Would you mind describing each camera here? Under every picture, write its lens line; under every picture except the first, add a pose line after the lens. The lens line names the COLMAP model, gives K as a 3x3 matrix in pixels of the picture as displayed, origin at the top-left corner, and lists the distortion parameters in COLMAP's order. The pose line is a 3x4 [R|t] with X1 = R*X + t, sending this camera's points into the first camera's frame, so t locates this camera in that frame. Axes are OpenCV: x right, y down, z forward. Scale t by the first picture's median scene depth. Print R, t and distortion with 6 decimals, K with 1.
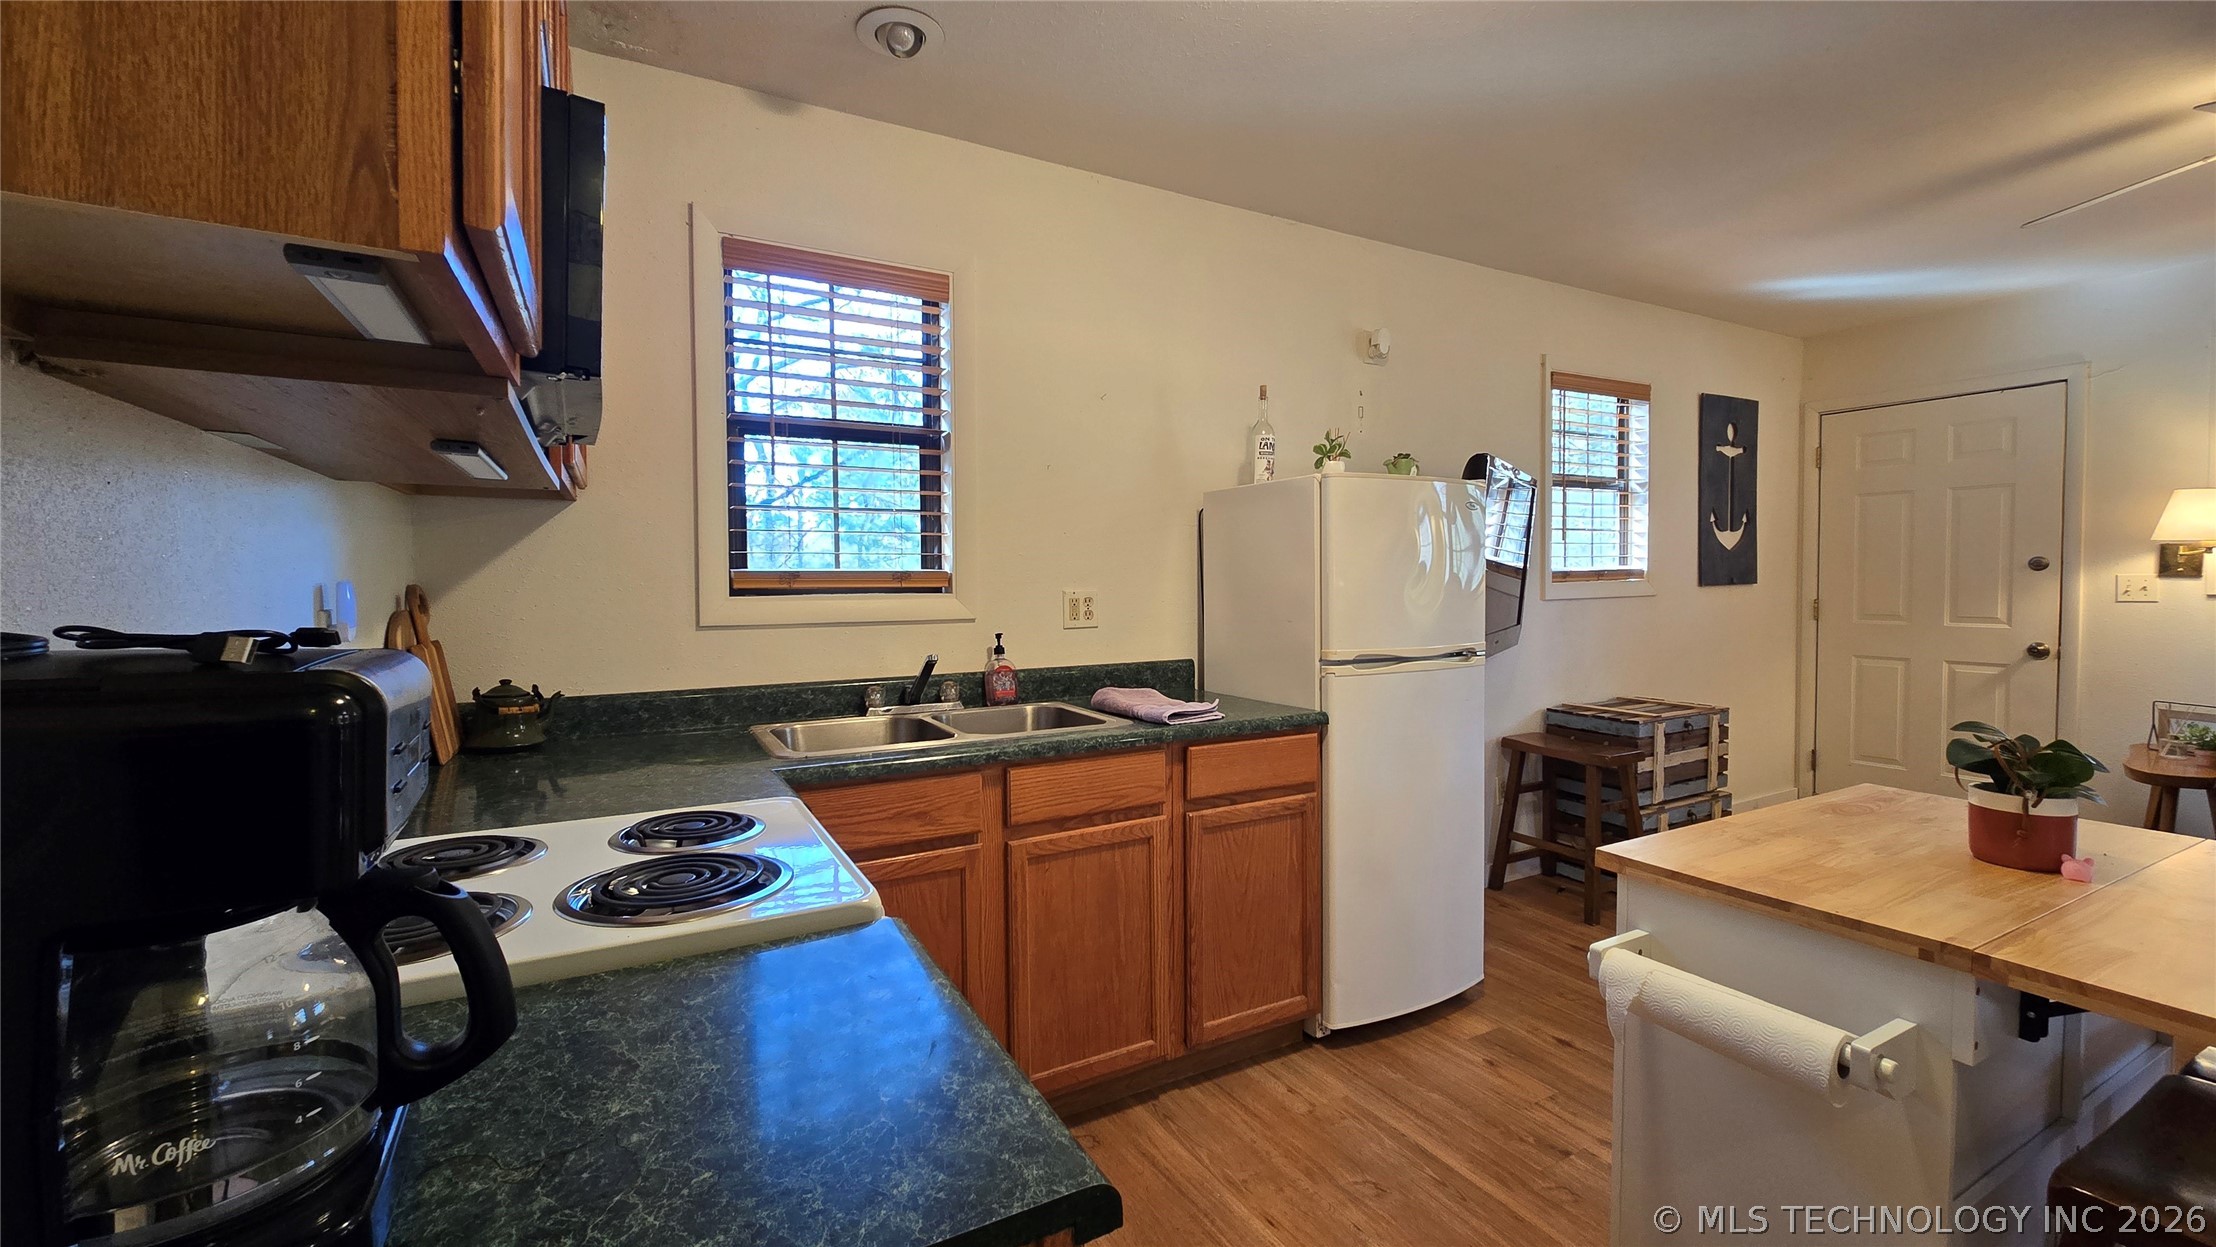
lens RADIAL K [[903.0, 0, 1108.6], [0, 903.0, 606.9], [0, 0, 1]] dist [0.002128, 0.000401]
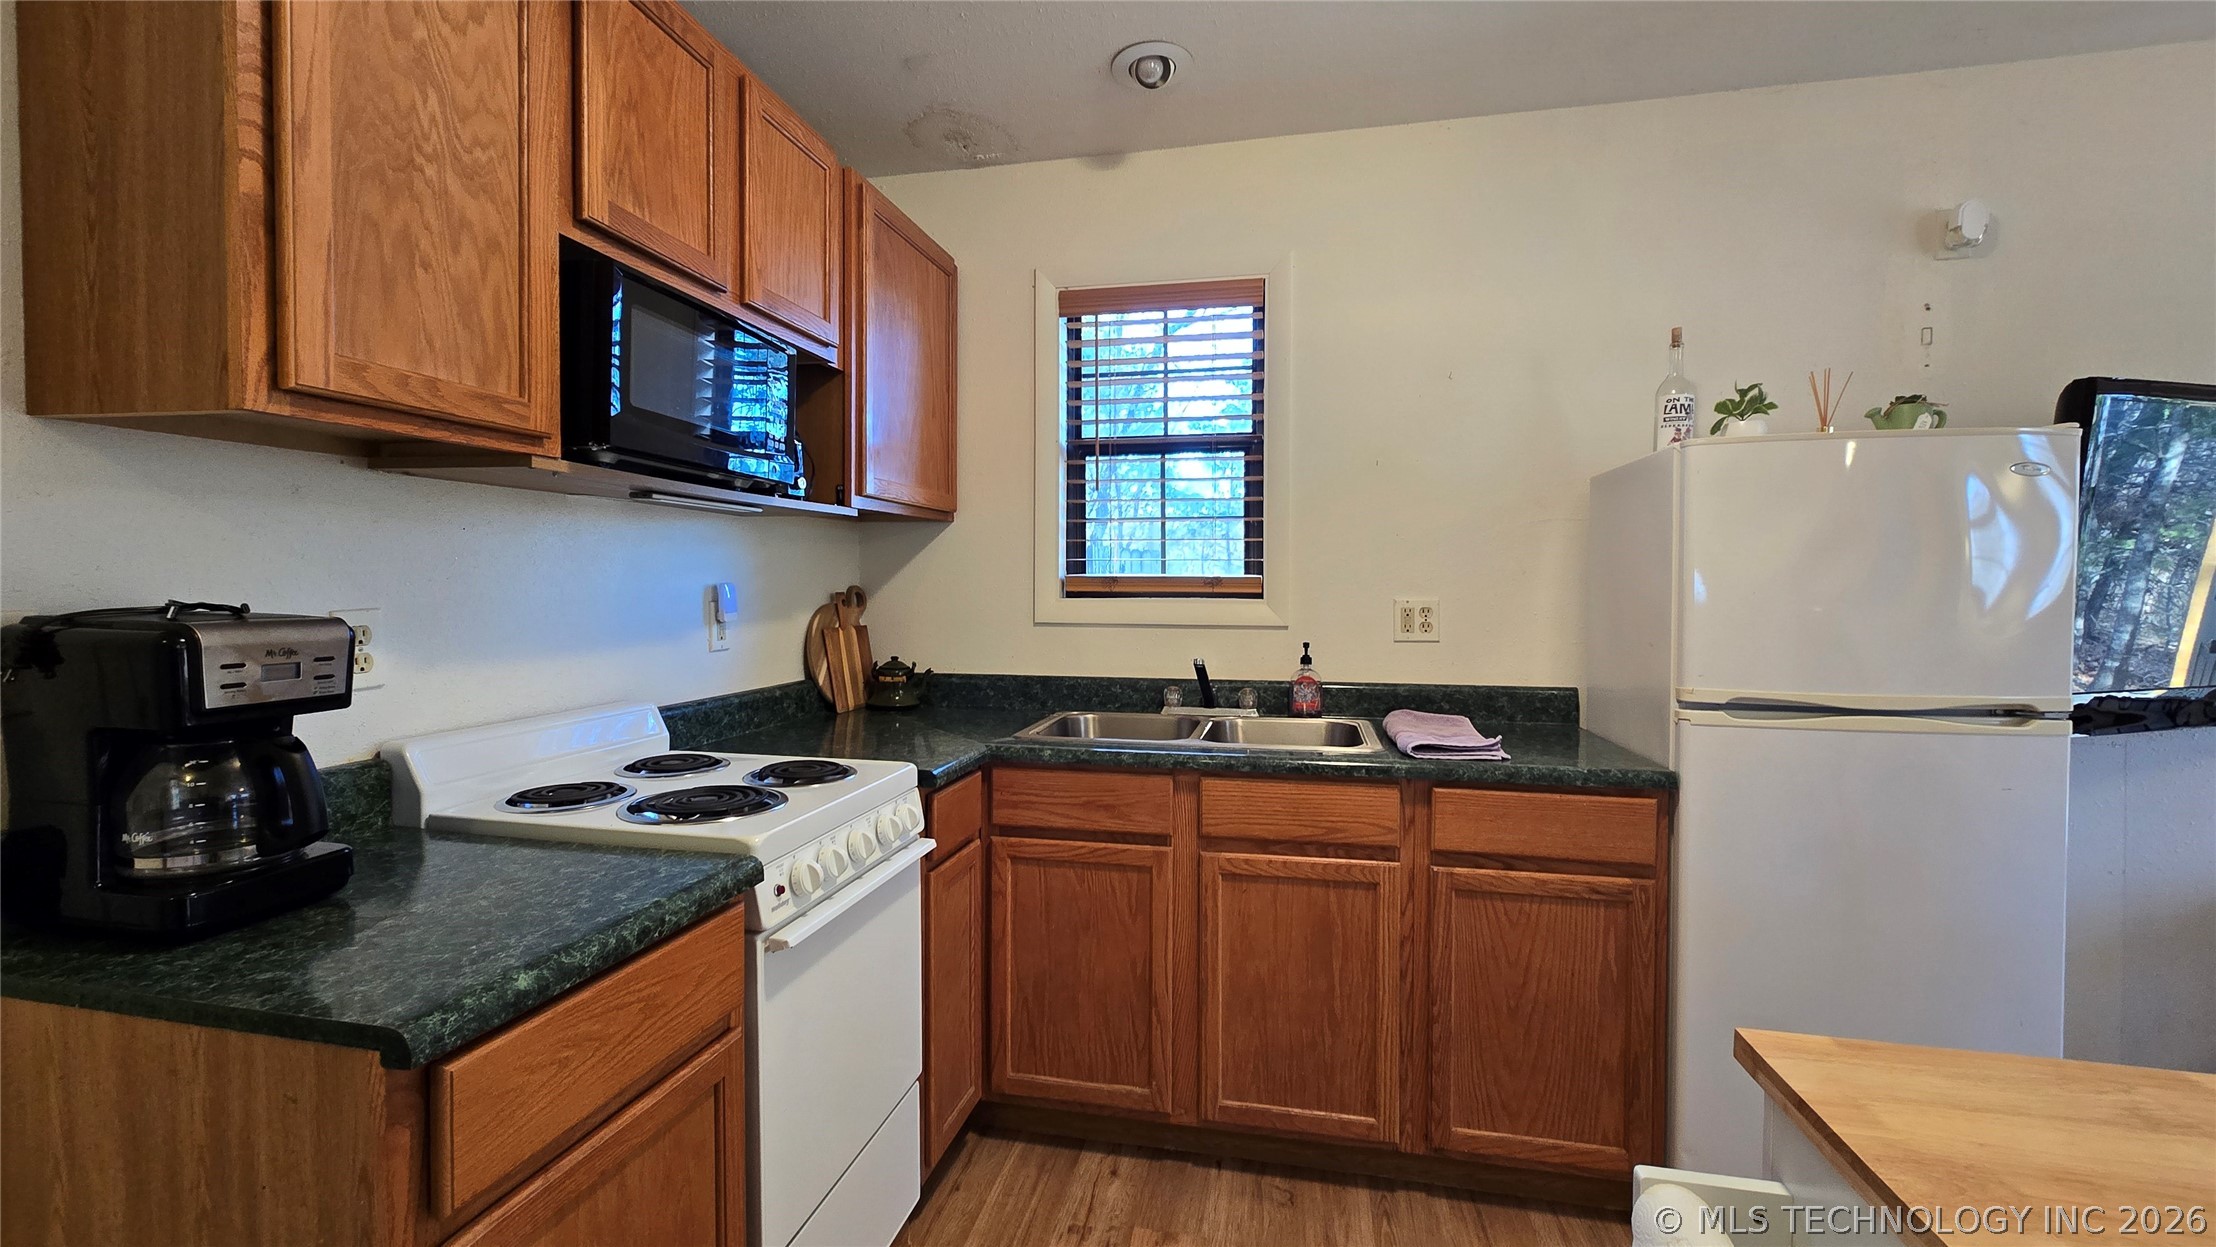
lens RADIAL K [[903.6, 0, 1102.0], [0, 903.6, 606.9], [0, 0, 1]] dist [-0.000182, 0.000291]
pose [[0.750867, 0.022359, -0.660075, 0.339458], [-0.028274, 0.999599, 0.001698, -0.003562], [0.659848, 0.017388, 0.751197, 0.140424]]
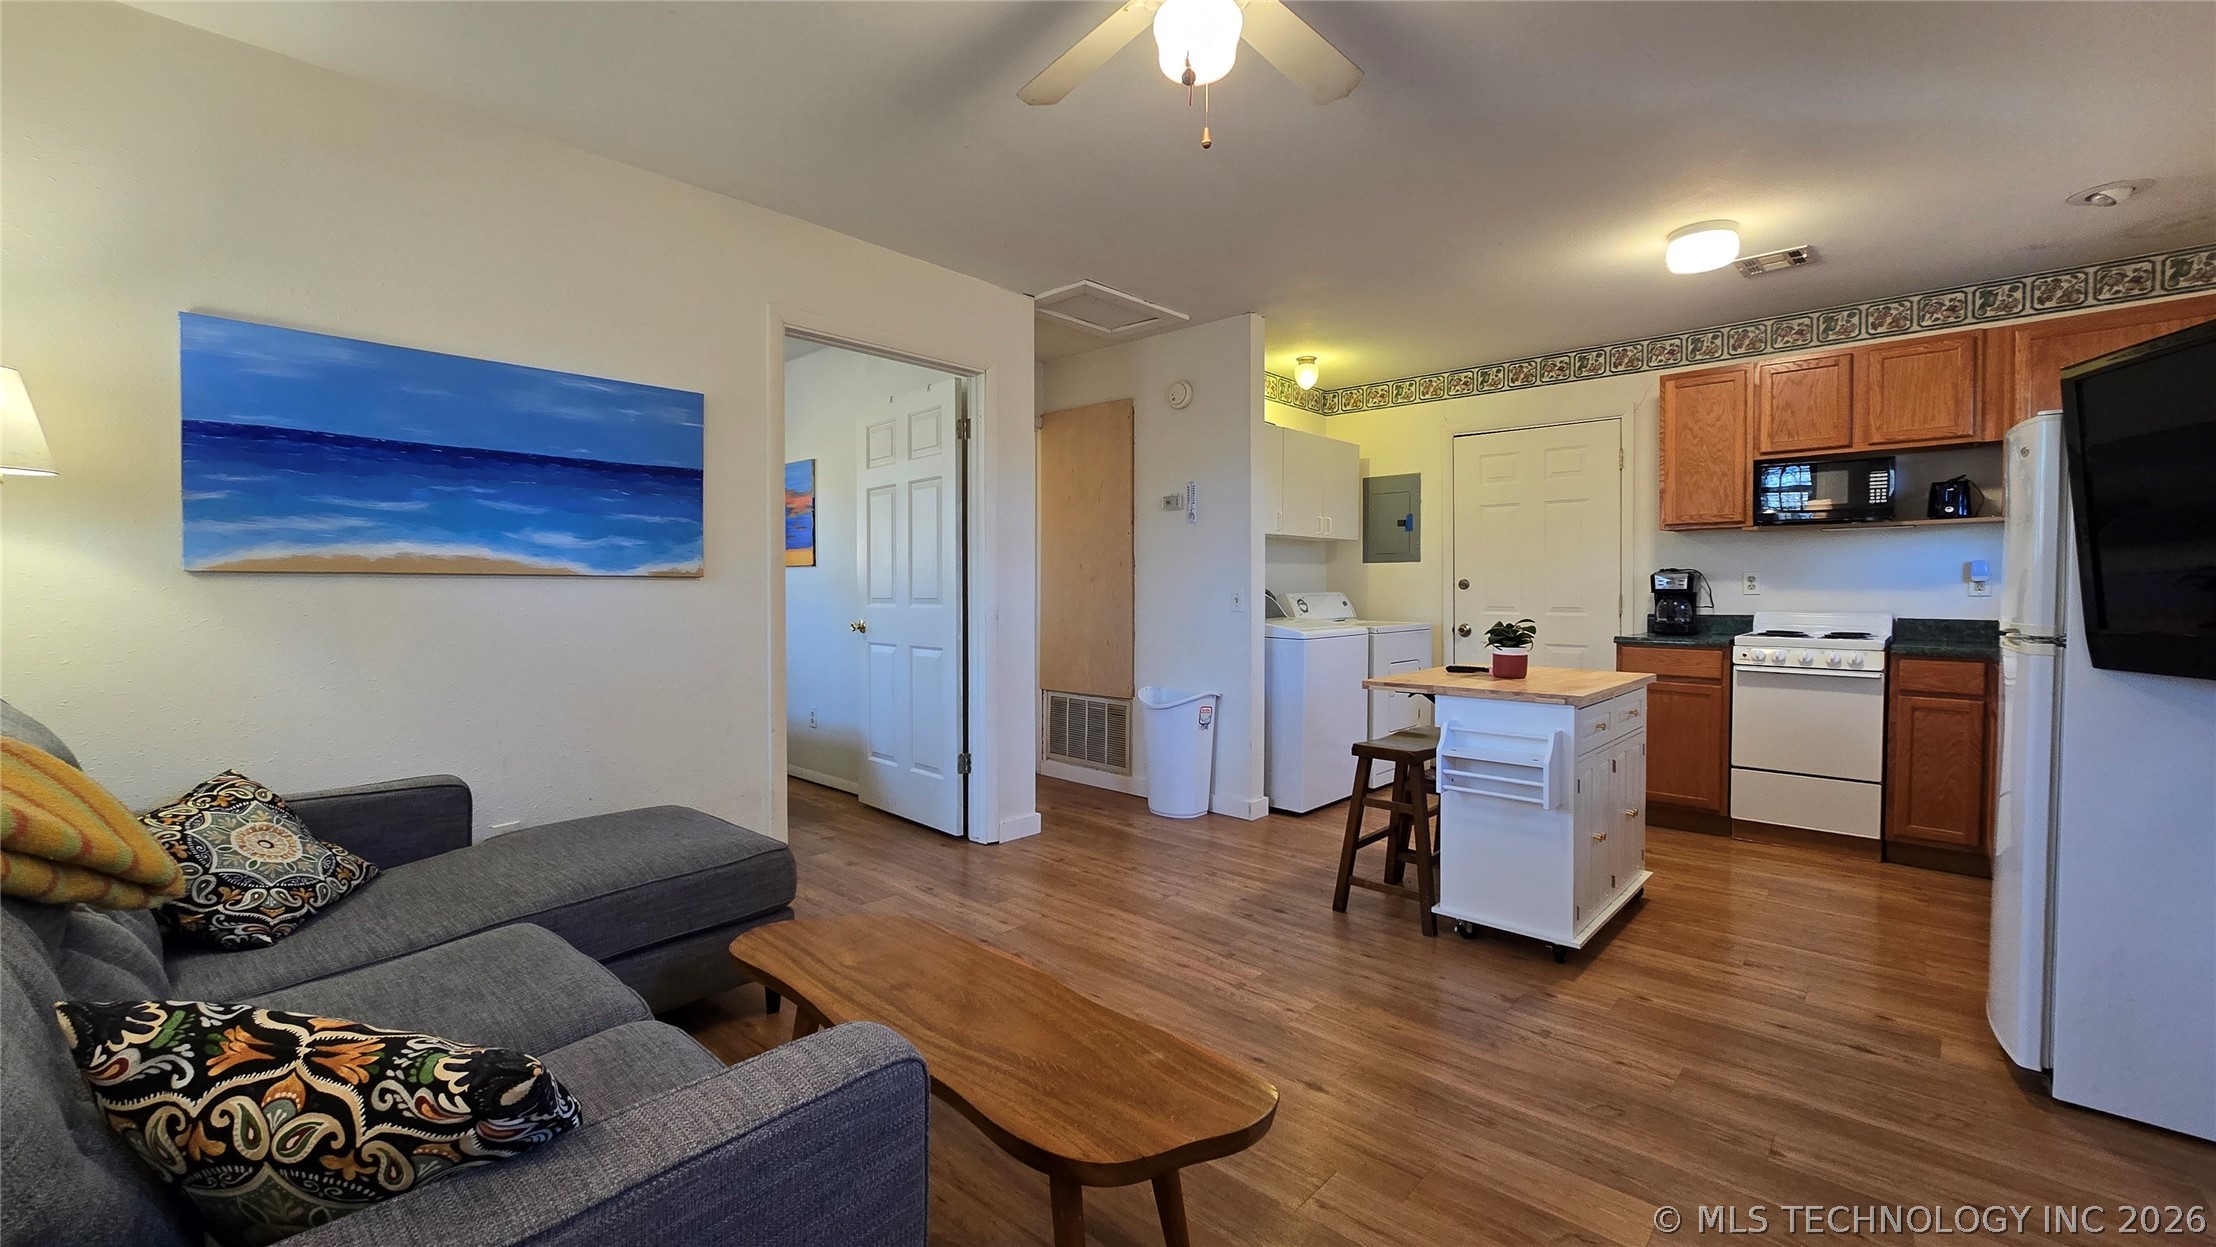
lens RADIAL K [[909.3, 0, 1102.9], [0, 909.3, 605.5], [0, 0, 1]] dist [0.003160, 0.000326]
pose [[-0.951237, 0.013202, -0.308179, 1.445334], [-0.004595, 0.998366, 0.056951, -0.018904], [0.308427, 0.055590, -0.949622, 1.537900]]
